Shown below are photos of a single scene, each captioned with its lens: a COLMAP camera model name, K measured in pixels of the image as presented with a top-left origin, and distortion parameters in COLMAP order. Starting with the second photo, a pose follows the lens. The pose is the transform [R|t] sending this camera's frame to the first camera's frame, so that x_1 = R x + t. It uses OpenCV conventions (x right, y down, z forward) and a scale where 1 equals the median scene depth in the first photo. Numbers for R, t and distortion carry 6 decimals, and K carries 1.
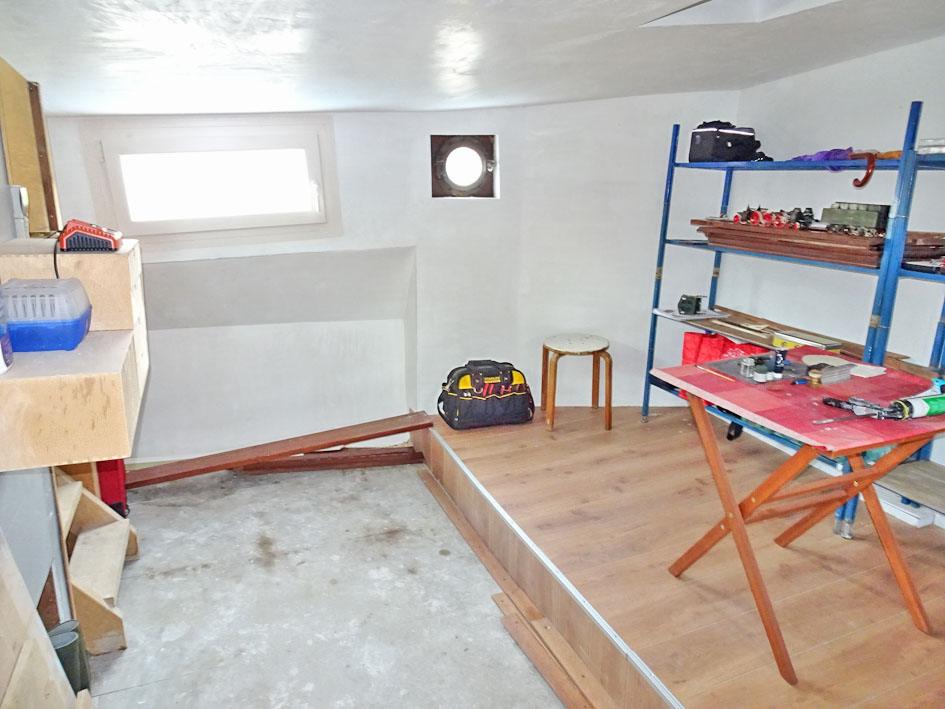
lens RADIAL K [[667.4, 0, 470.3], [0, 667.4, 353.4], [0, 0, 1]] dist [0.011955, -0.010852]
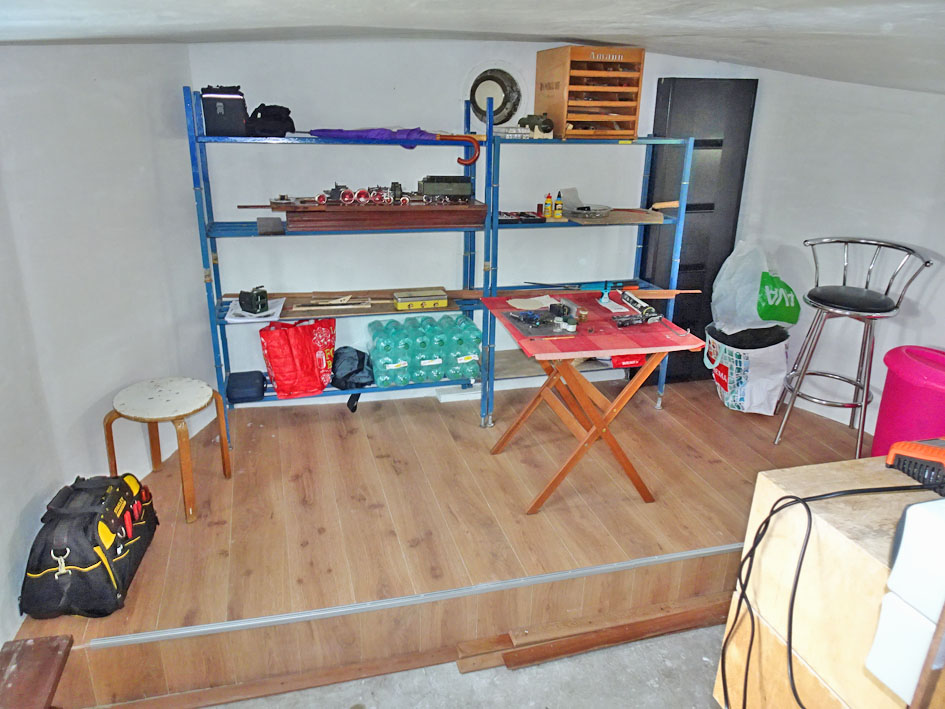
lens RADIAL K [[667.4, 0, 469.8], [0, 667.4, 354.2], [0, 0, 1]] dist [0.011955, -0.010852]
pose [[0.116665, -0.355127, 0.927509, -0.587246], [0.231498, 0.917887, 0.322325, -0.277429], [-0.965815, 0.177112, 0.189297, 0.704463]]
